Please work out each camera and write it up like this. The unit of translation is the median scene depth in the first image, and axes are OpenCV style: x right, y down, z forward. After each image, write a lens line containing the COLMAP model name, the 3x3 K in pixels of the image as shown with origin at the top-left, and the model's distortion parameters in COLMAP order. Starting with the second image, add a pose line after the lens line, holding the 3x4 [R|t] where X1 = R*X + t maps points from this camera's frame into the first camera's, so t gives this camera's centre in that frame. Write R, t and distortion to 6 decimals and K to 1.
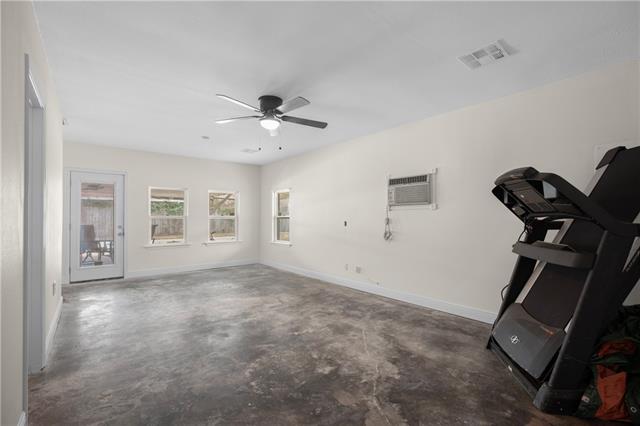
lens RADIAL K [[291.9, 0, 317.8], [0, 291.9, 214.1], [0, 0, 1]] dist [0.003234, -0.000134]
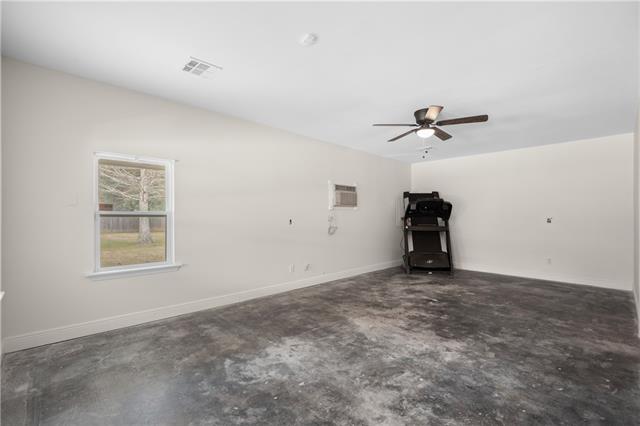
lens RADIAL K [[291.9, 0, 317.8], [0, 291.9, 215.3], [0, 0, 1]] dist [0.003234, -0.000134]
pose [[-0.097113, 0.002930, 0.995269, -1.008822], [-0.011890, 0.999921, -0.004104, 0.016903], [-0.995202, -0.012232, -0.097070, 1.225067]]
